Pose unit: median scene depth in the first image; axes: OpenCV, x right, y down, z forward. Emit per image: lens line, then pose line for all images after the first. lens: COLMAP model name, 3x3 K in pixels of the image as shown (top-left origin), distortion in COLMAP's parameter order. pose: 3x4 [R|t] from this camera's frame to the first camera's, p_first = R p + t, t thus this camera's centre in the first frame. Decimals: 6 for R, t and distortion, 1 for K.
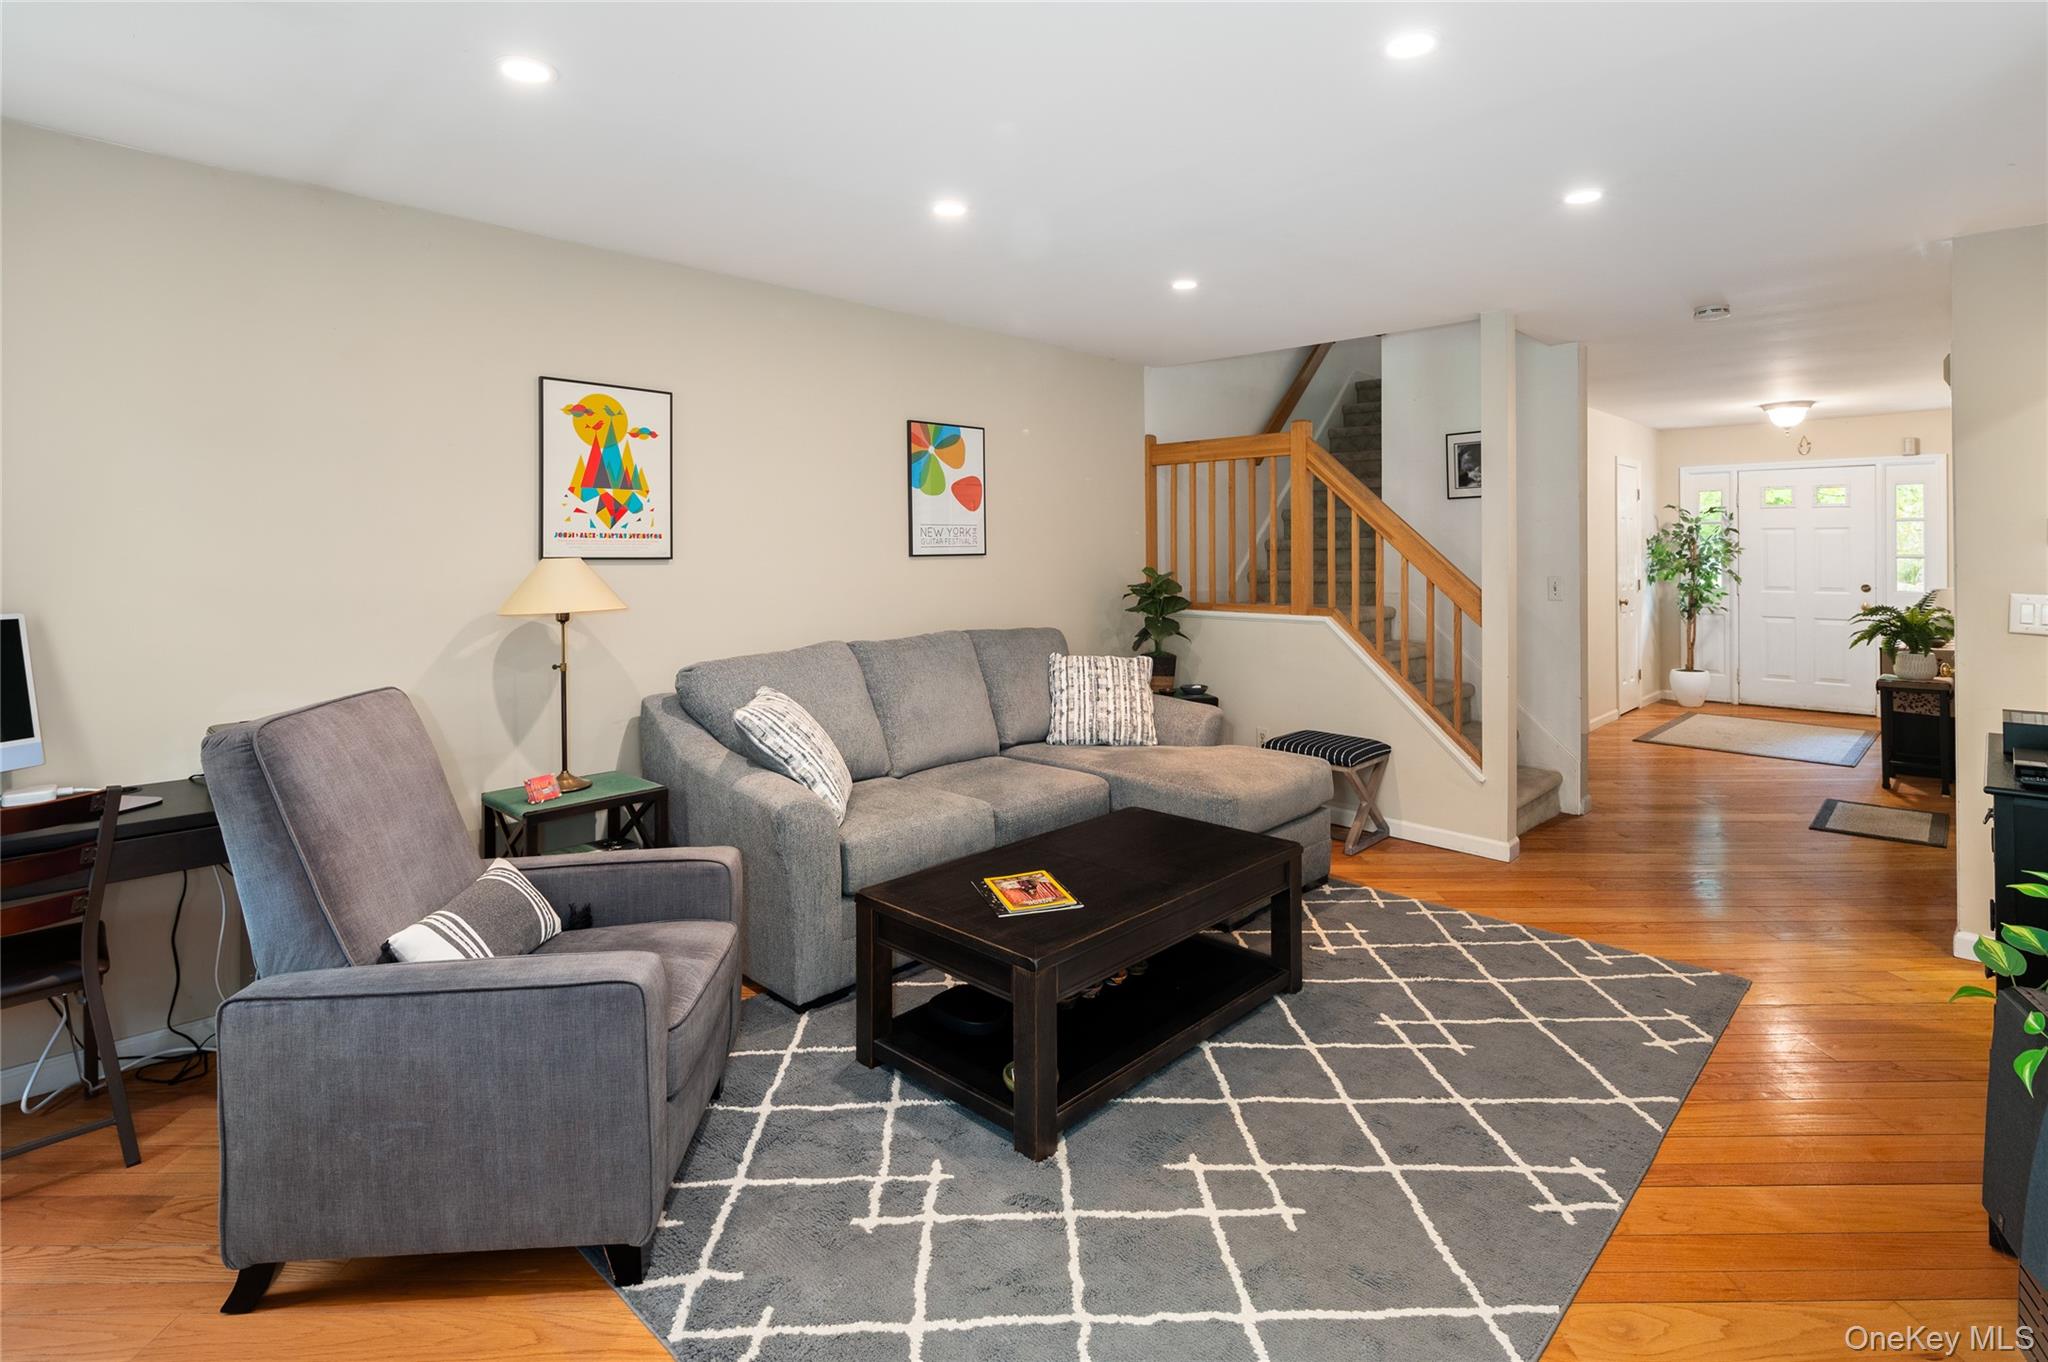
lens RADIAL K [[993.6, 0, 1028.6], [0, 993.6, 548.7], [0, 0, 1]] dist [0.000787, -0.000723]
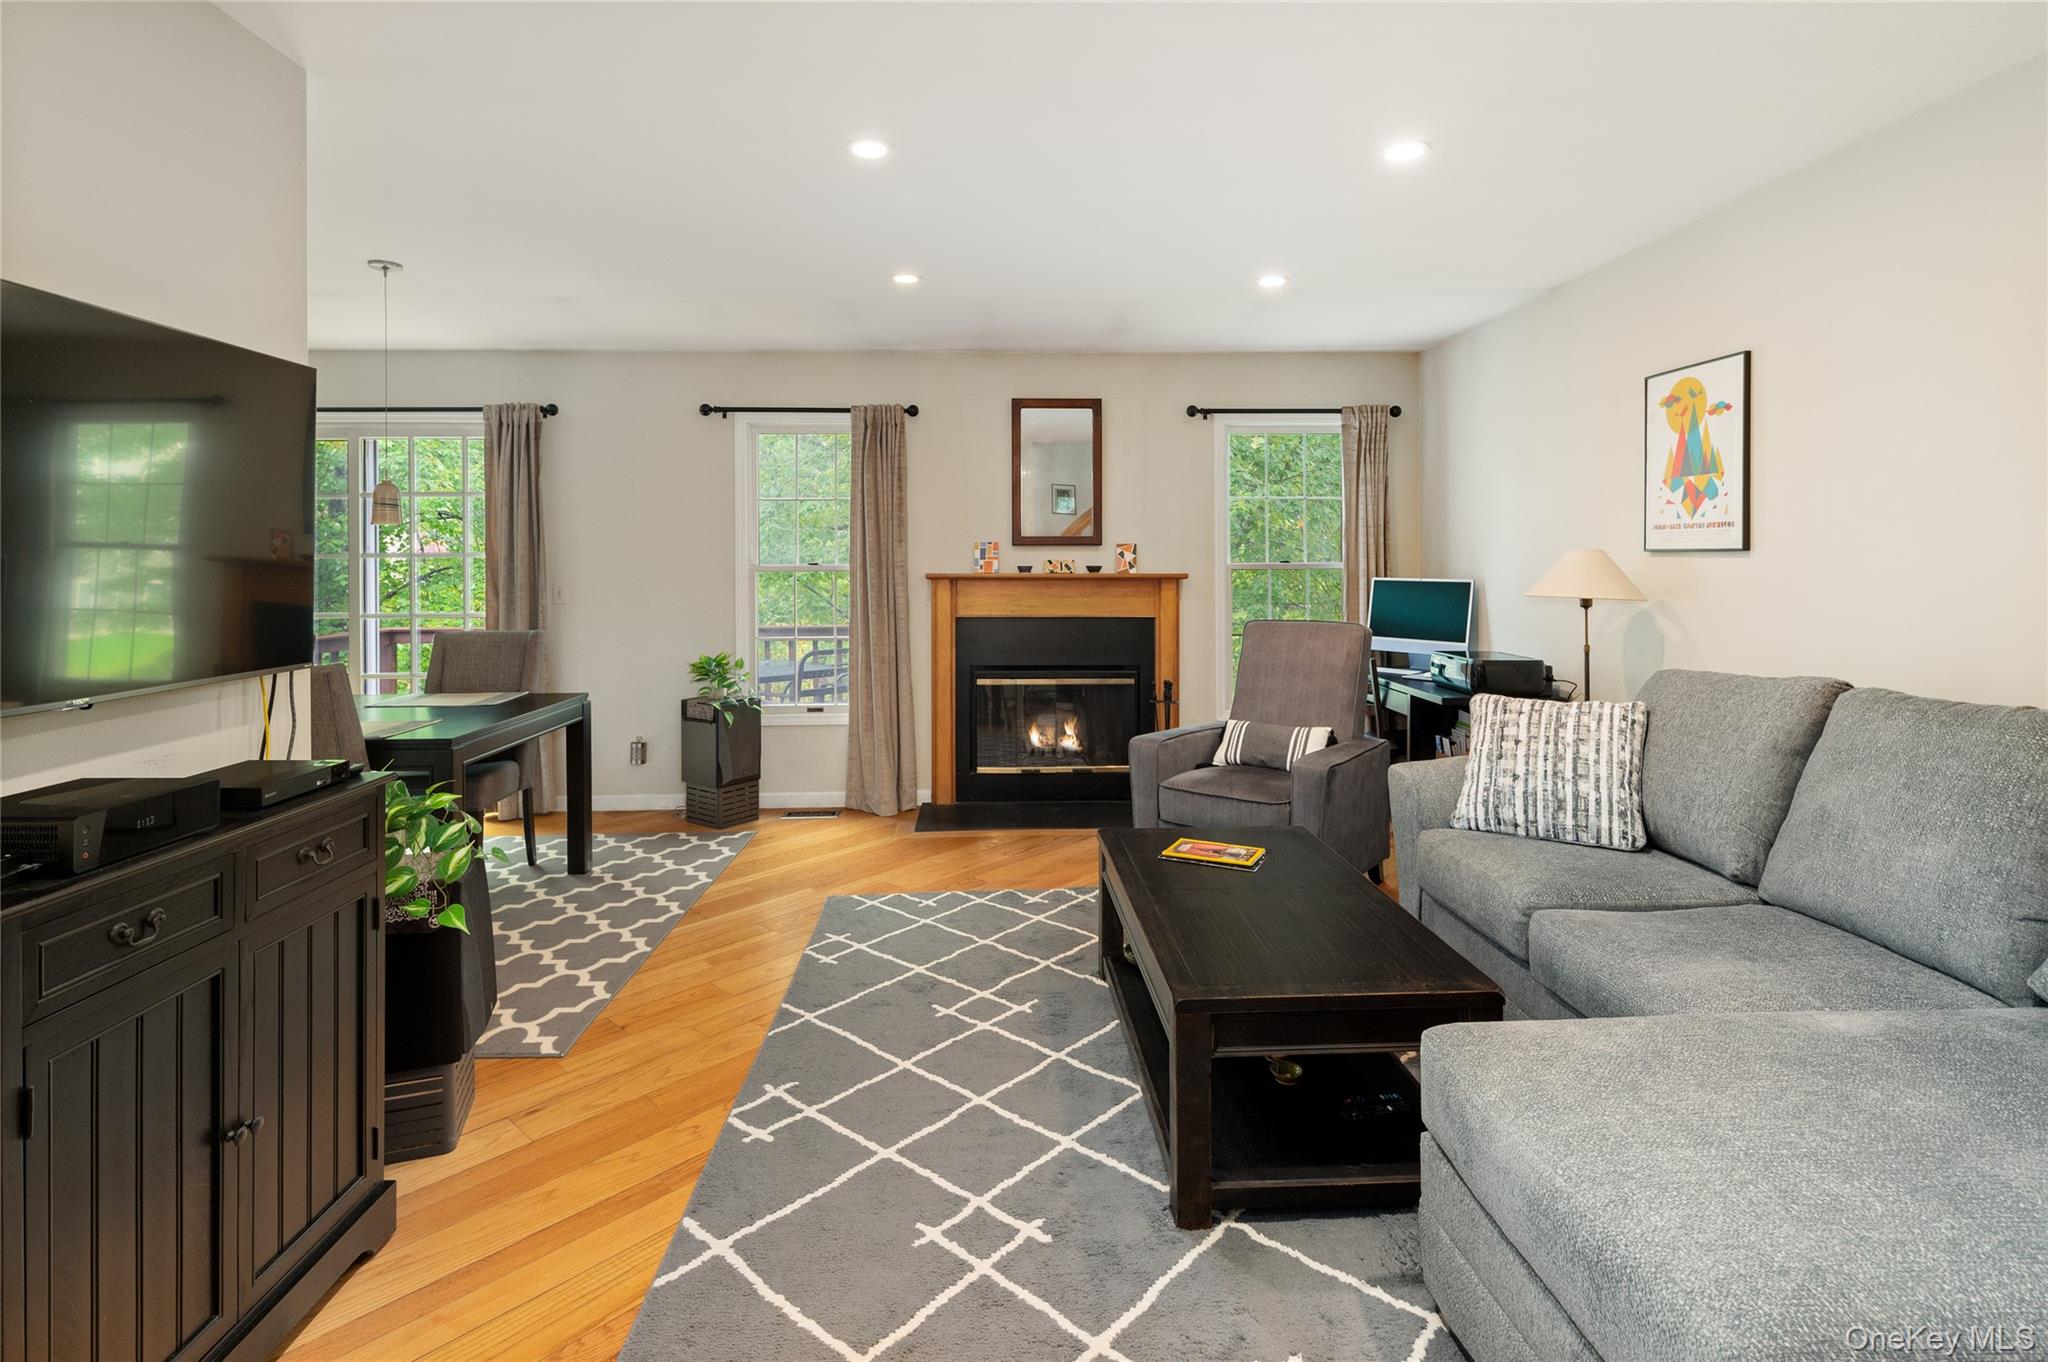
lens RADIAL K [[997.0, 0, 1022.6], [0, 997.0, 565.6], [0, 0, 1]] dist [0.002155, -0.001218]
pose [[-0.693323, 0.006298, -0.720599, 0.688303], [0.003851, 0.999980, 0.005034, 0.016959], [0.720616, 0.000715, -0.693334, 1.183184]]
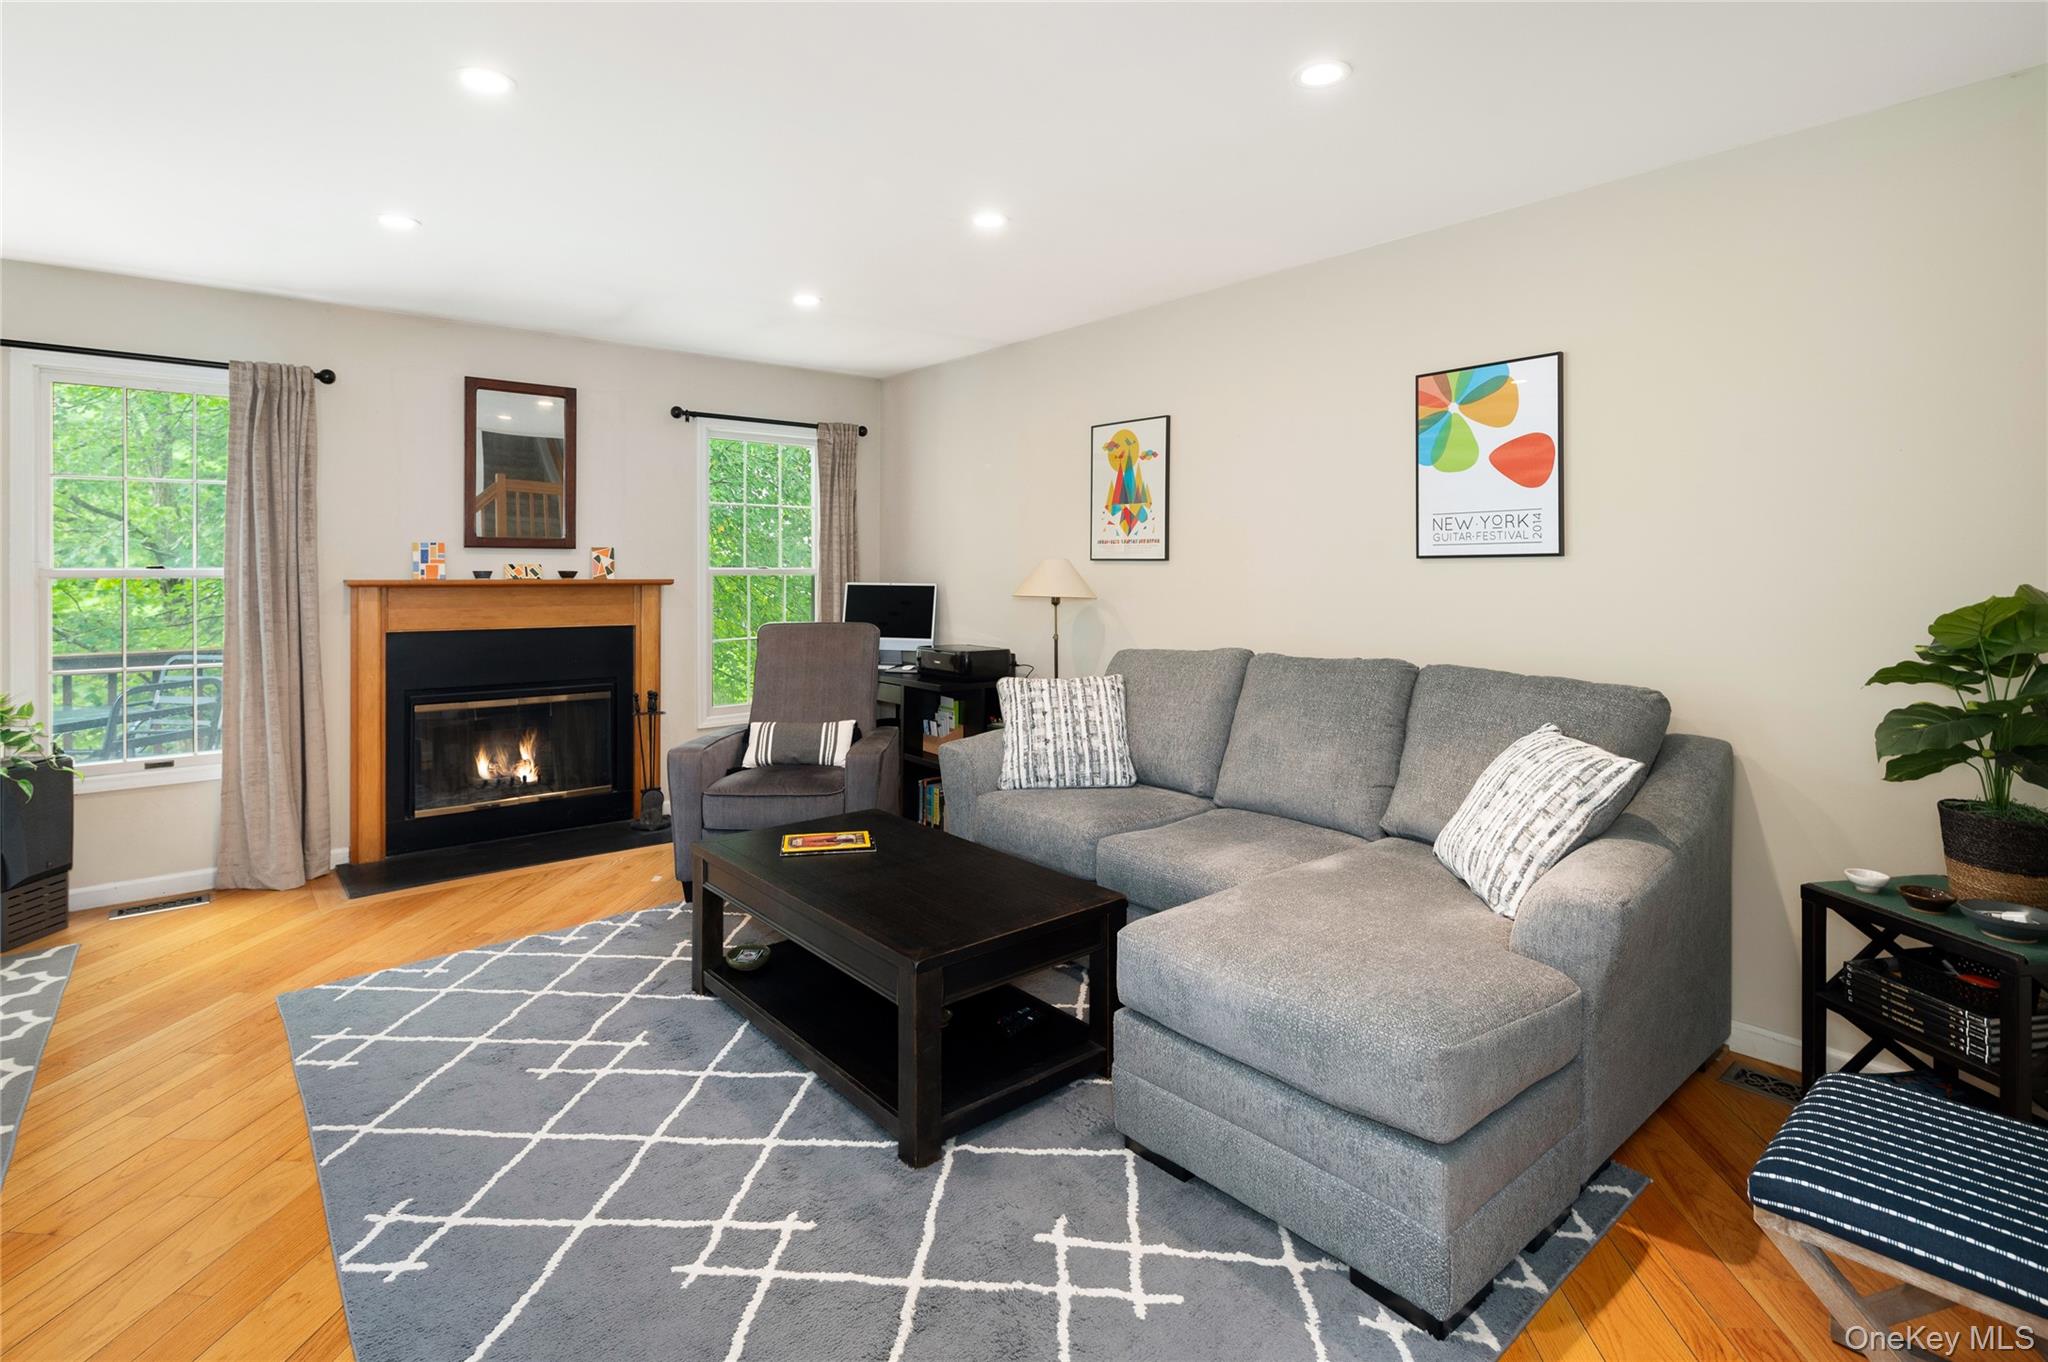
lens RADIAL K [[998.7, 0, 1033.2], [0, 998.7, 568.9], [0, 0, 1]] dist [0.000283, -0.001670]
pose [[-0.101278, 0.001769, -0.994857, 0.830243], [-0.001498, 0.999997, 0.001931, 0.018837], [0.994857, 0.001686, -0.101275, 0.996473]]
